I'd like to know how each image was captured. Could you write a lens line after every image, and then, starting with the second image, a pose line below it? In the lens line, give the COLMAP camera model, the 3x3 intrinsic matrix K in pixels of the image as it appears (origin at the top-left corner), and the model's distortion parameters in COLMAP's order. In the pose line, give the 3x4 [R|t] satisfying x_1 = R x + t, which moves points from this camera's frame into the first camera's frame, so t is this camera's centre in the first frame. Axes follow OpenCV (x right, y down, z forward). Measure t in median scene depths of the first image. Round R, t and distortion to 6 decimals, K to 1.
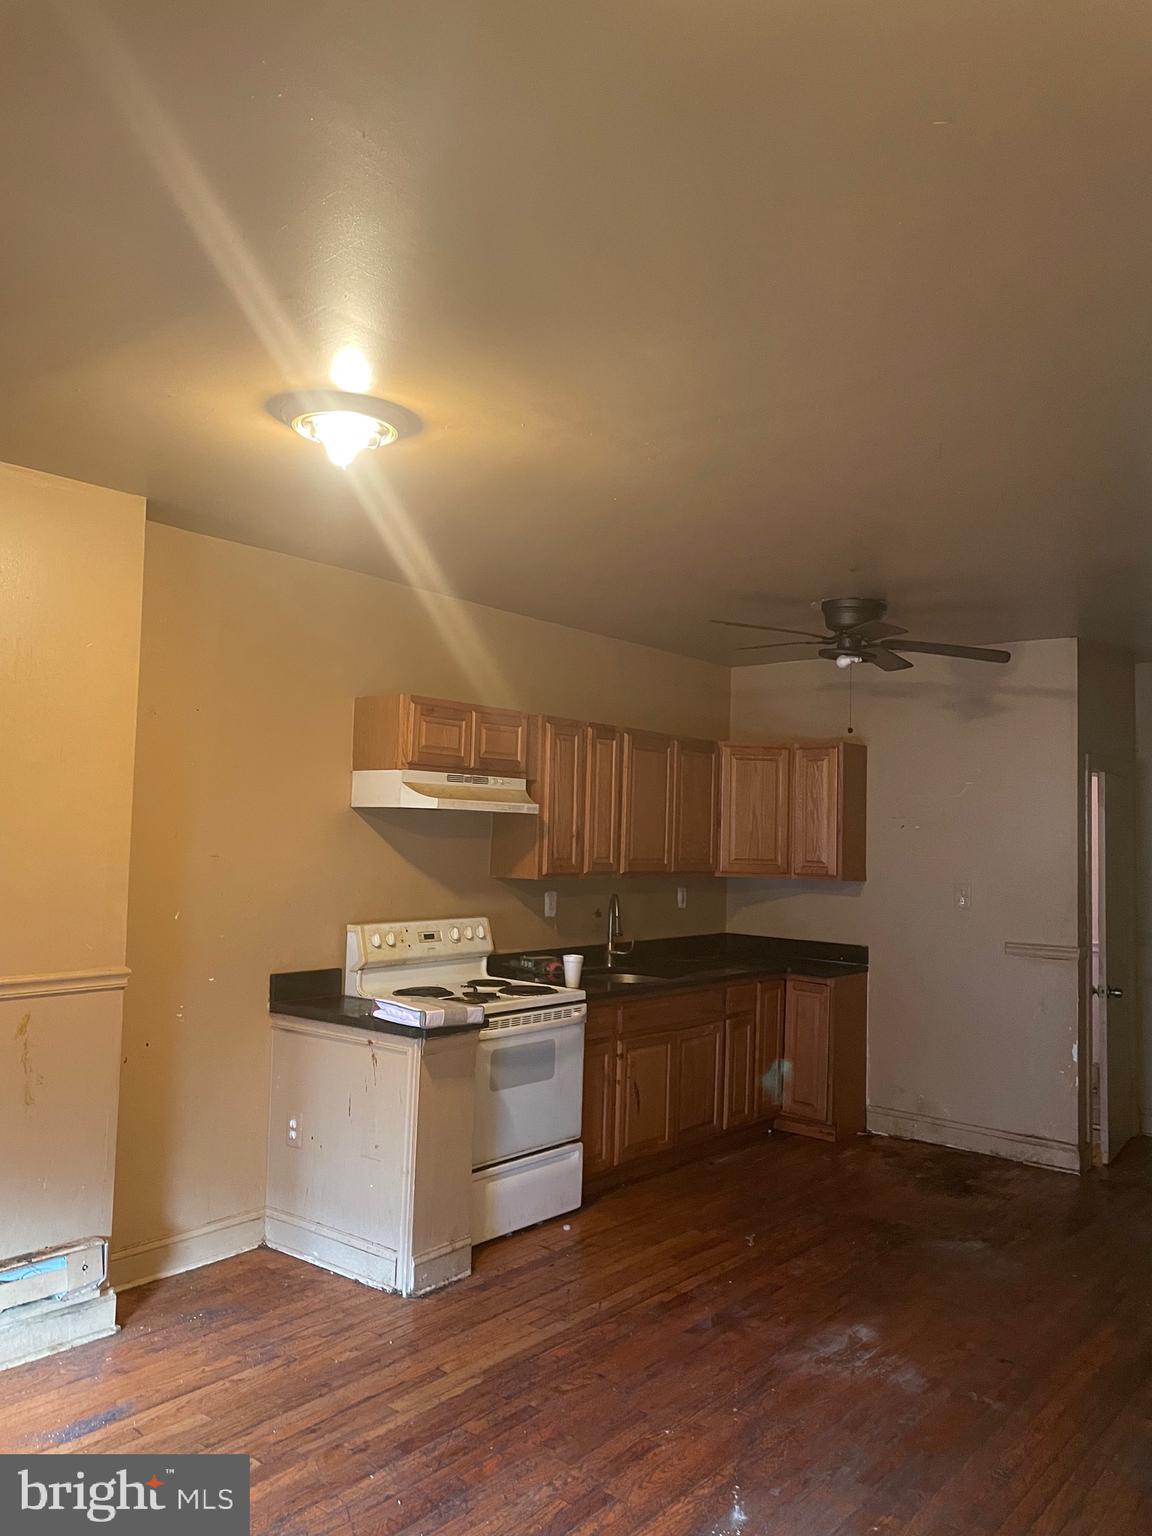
lens RADIAL K [[1160.0, 0, 567.0], [0, 1160.0, 765.7], [0, 0, 1]] dist [0.060759, -0.026005]
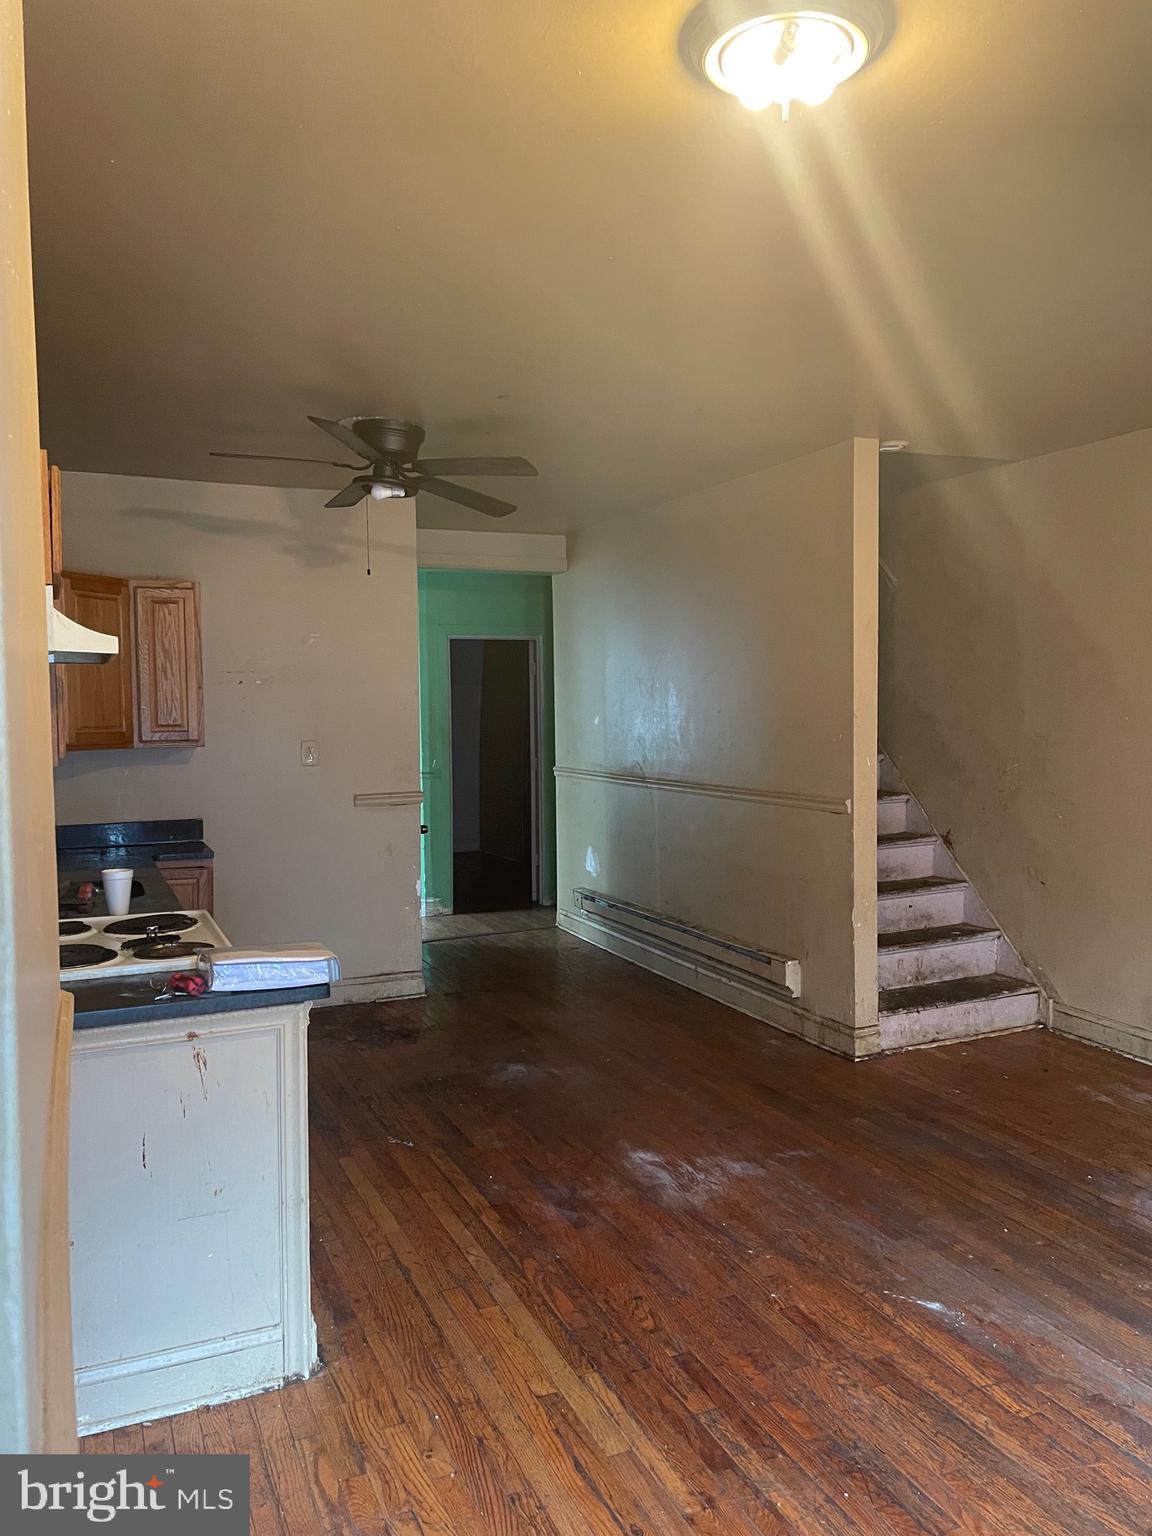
lens RADIAL K [[1160.0, 0, 569.4], [0, 1160.0, 765.7], [0, 0, 1]] dist [0.060759, -0.026005]
pose [[0.462357, -0.077434, 0.883306, -0.689307], [-0.026965, 0.994491, 0.101295, 0.032741], [-0.886284, -0.070653, 0.457722, 0.626557]]
